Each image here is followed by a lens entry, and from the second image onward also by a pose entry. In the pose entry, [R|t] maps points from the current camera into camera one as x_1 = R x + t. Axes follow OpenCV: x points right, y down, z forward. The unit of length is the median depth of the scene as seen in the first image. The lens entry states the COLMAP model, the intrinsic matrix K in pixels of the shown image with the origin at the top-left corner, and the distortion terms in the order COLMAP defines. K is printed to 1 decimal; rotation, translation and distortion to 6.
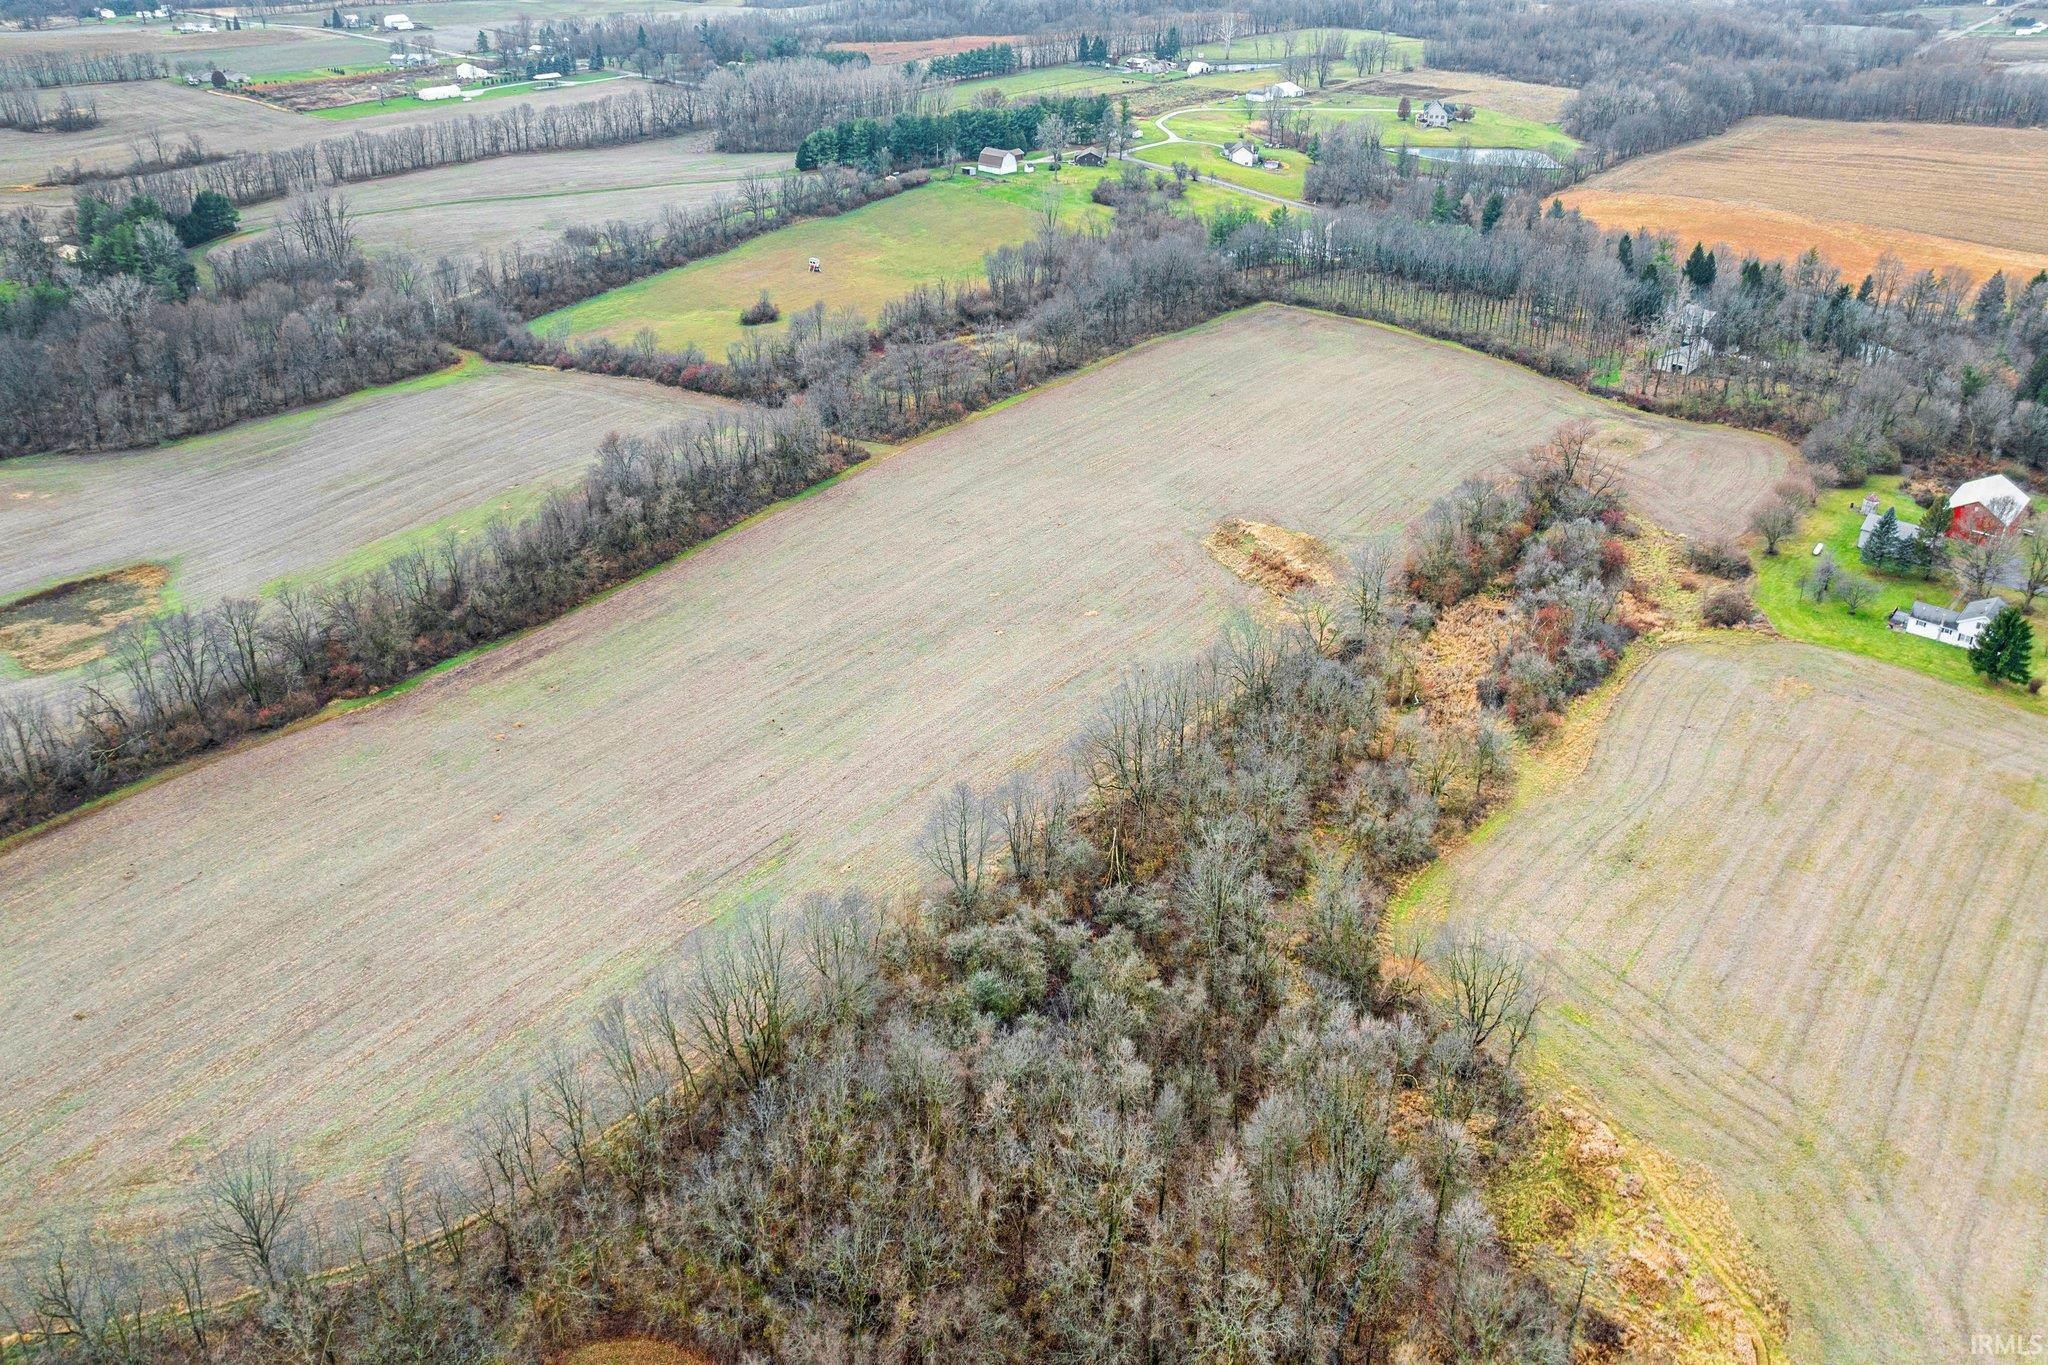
lens RADIAL K [[1352.4, 0, 1016.8], [0, 1352.4, 682.0], [0, 0, 1]] dist [-0.025528, 0.007631]
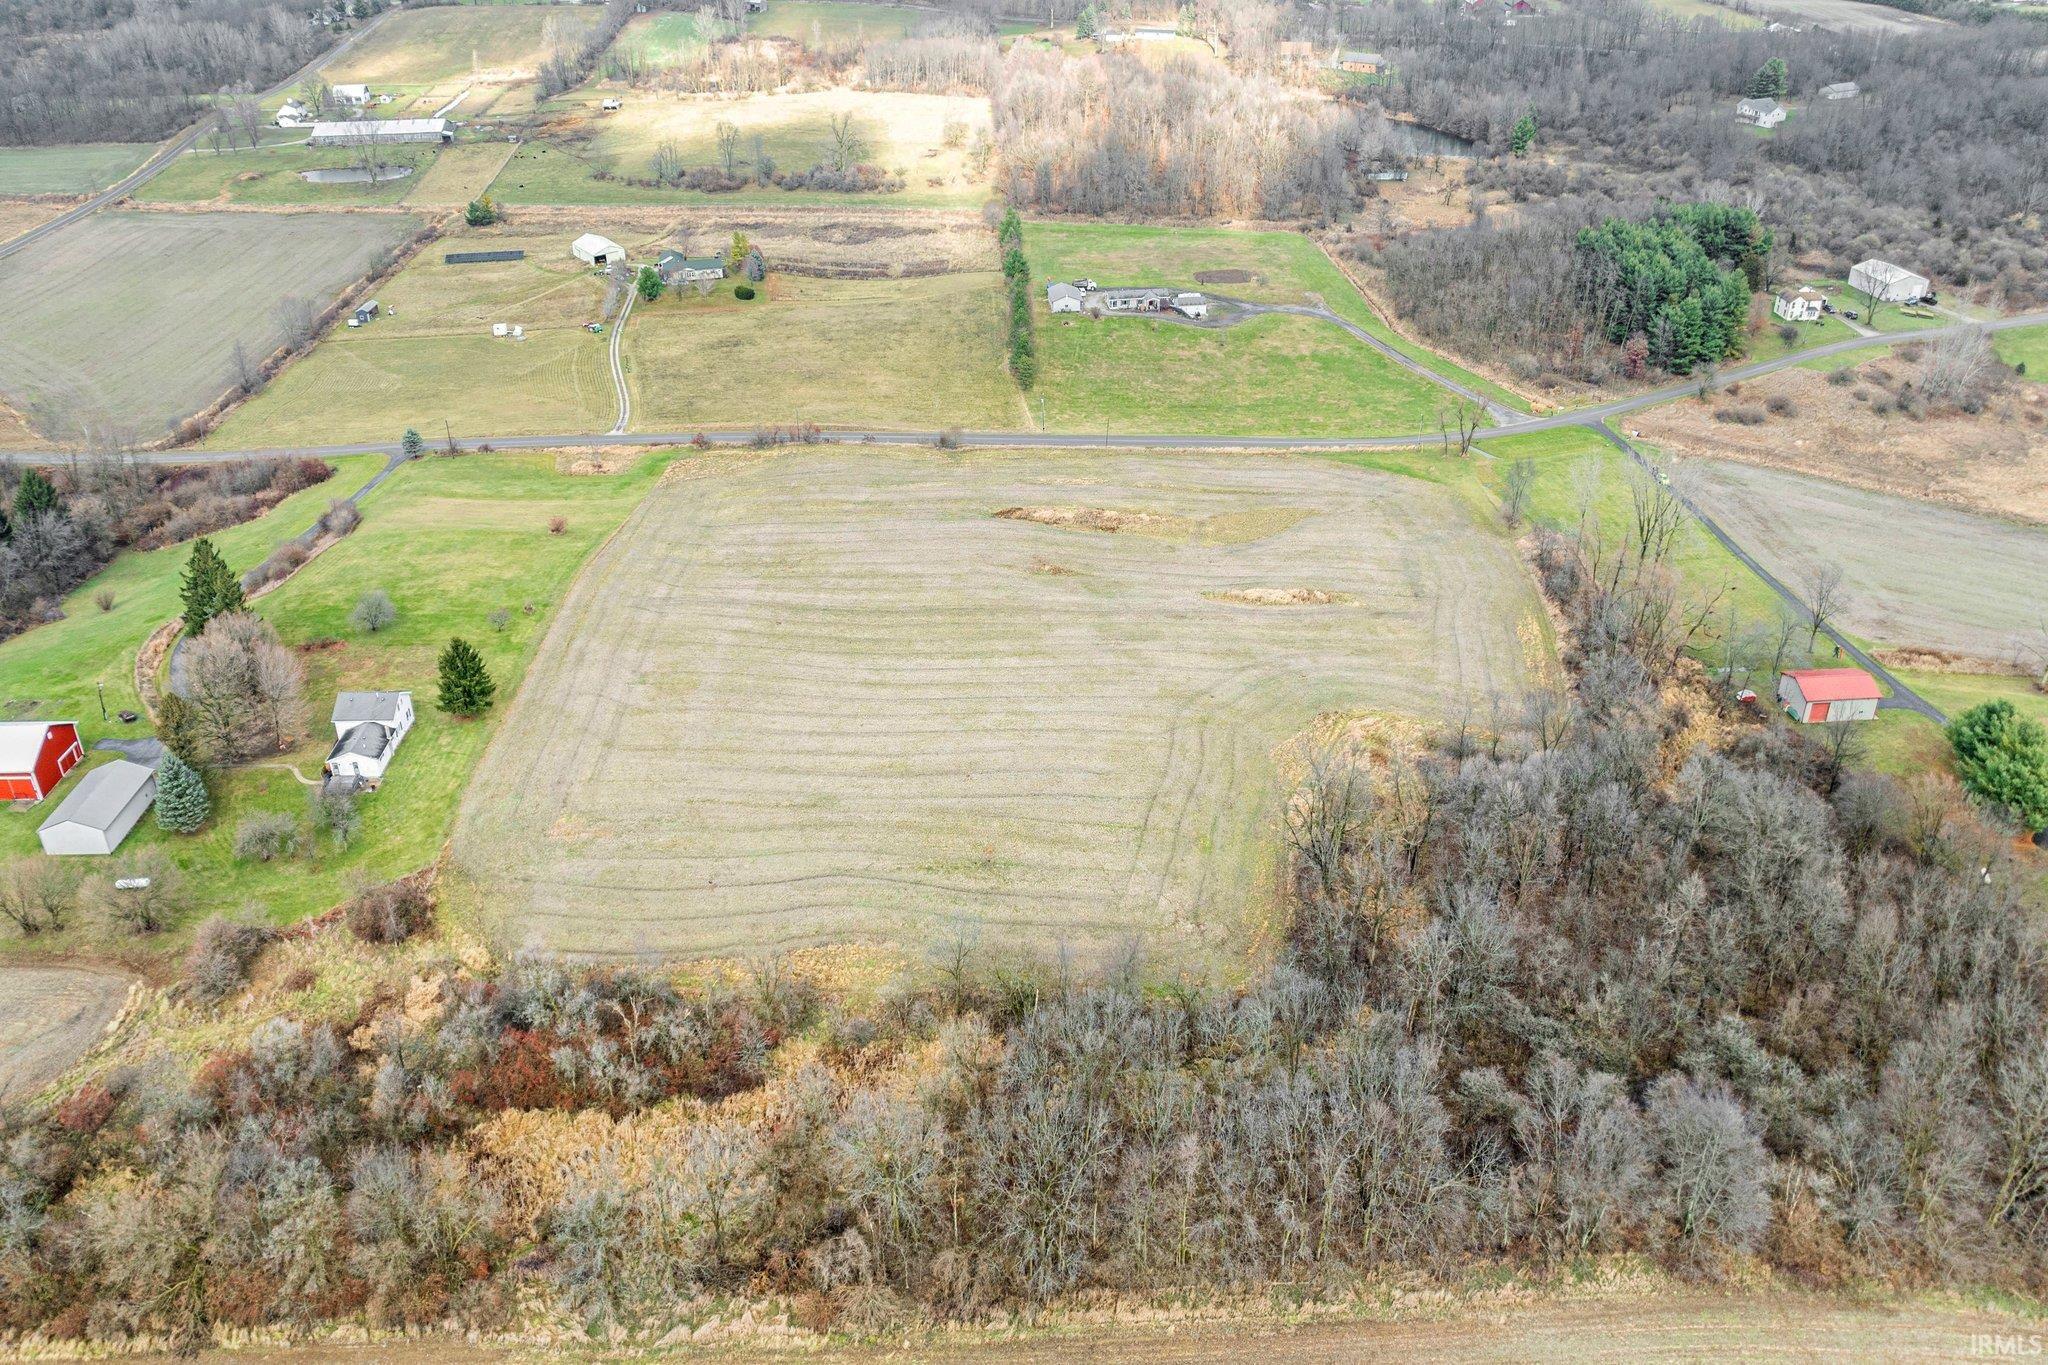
lens RADIAL K [[1352.4, 0, 1030.1], [0, 1352.4, 666.9], [0, 0, 1]] dist [-0.025528, 0.007631]
pose [[-0.686389, -0.416475, 0.596170, -0.074358], [0.389208, 0.482118, 0.784907, -0.555508], [-0.614318, 0.770786, -0.168826, 0.827997]]
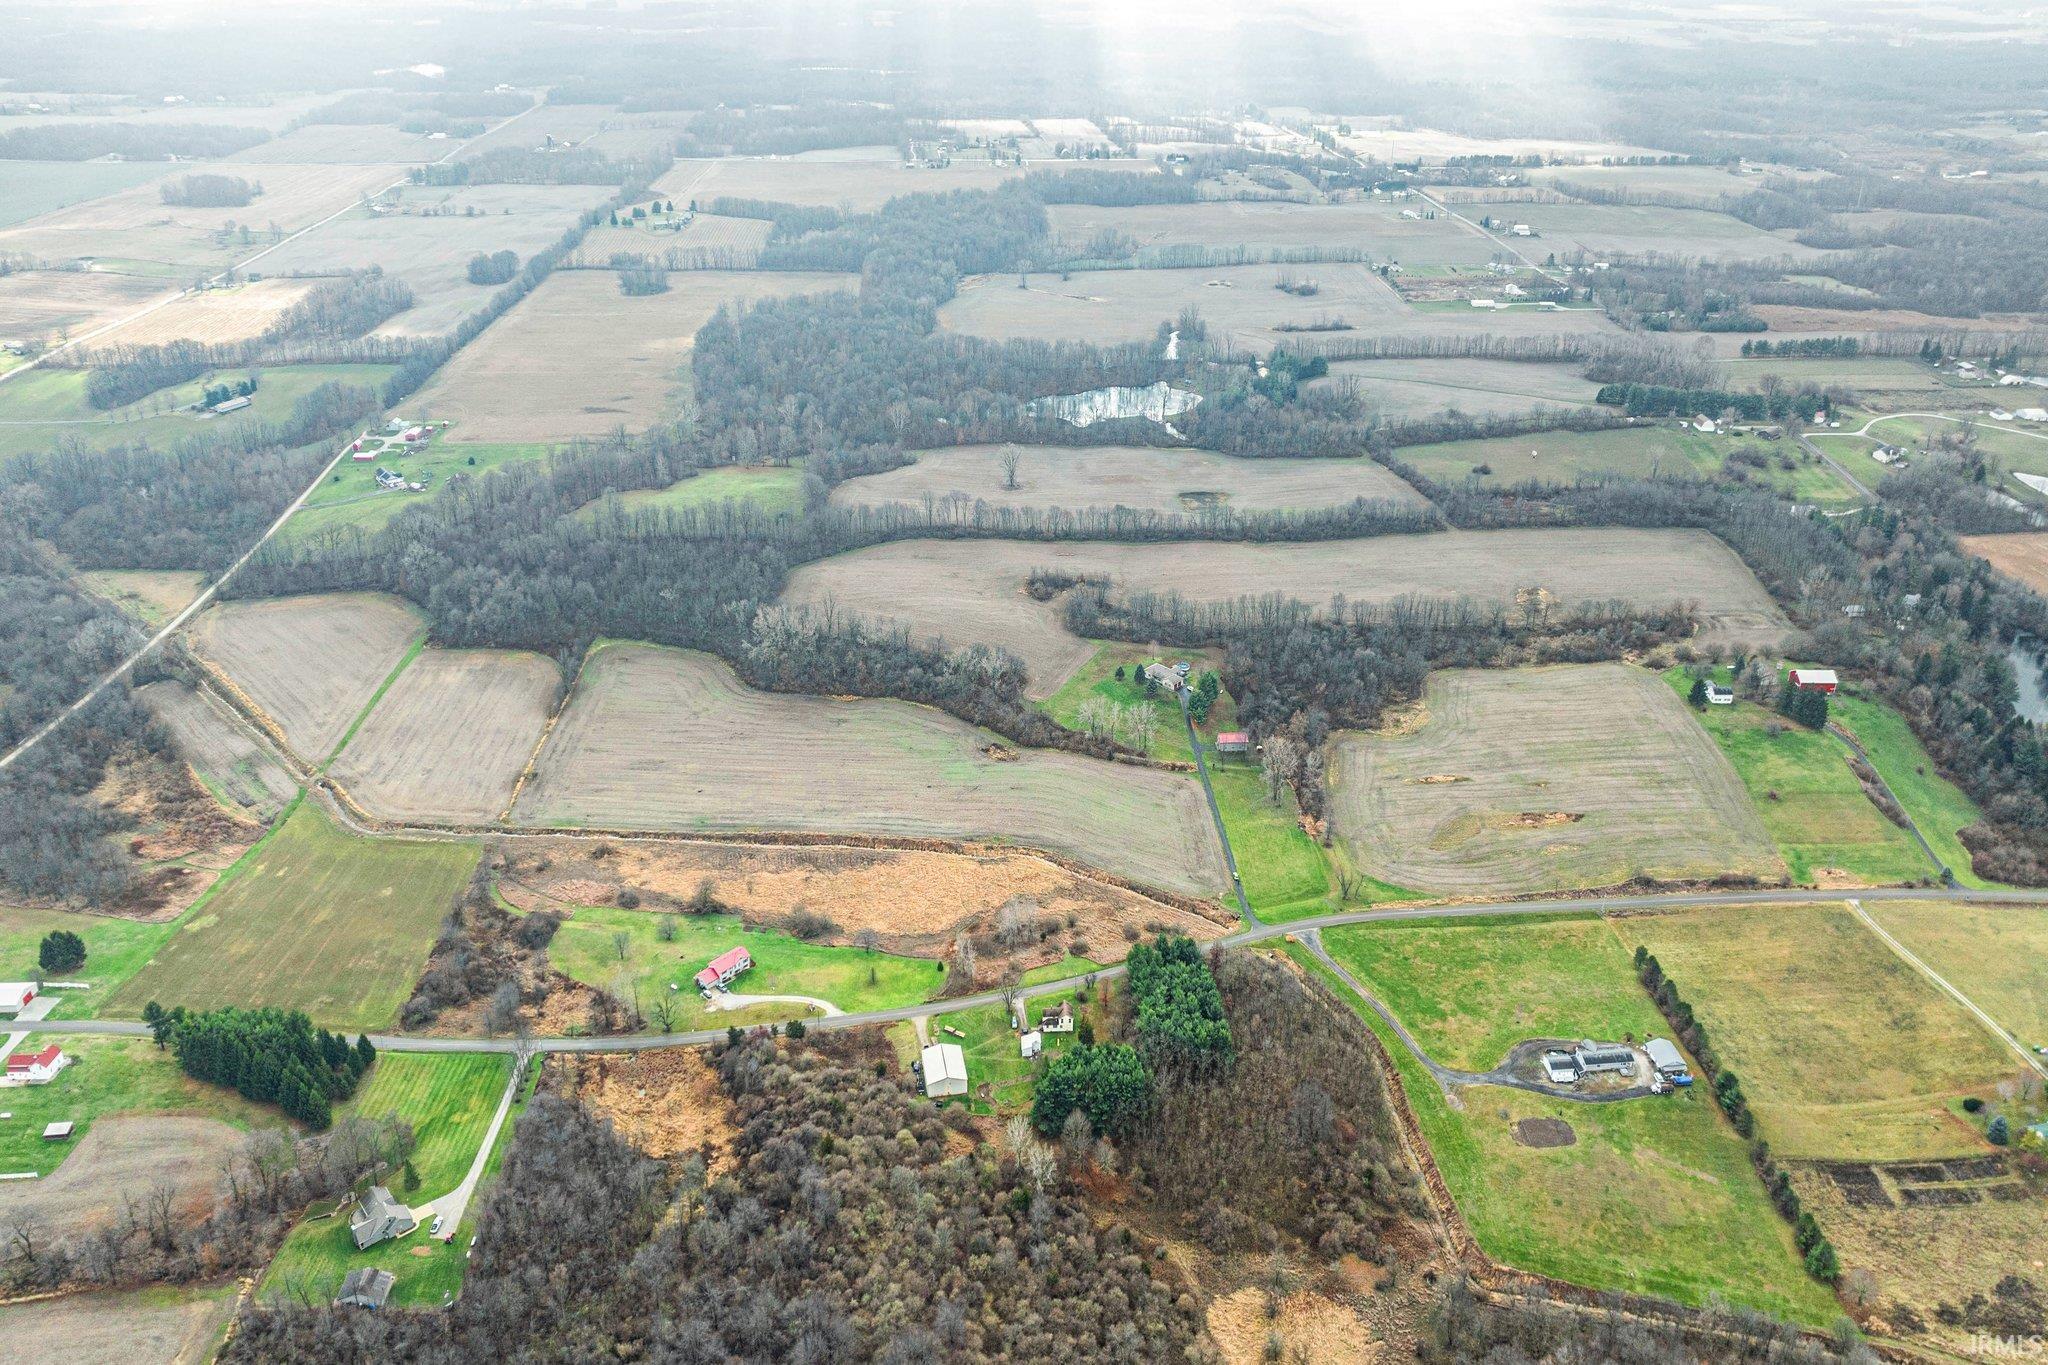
lens RADIAL K [[1352.4, 0, 1037.1], [0, 1352.4, 686.4], [0, 0, 1]] dist [-0.025528, 0.007631]
pose [[0.678023, 0.360039, -0.640825, 1.474087], [-0.384936, 0.916636, 0.107720, 0.183521], [0.626186, 0.173640, 0.760092, -1.904396]]
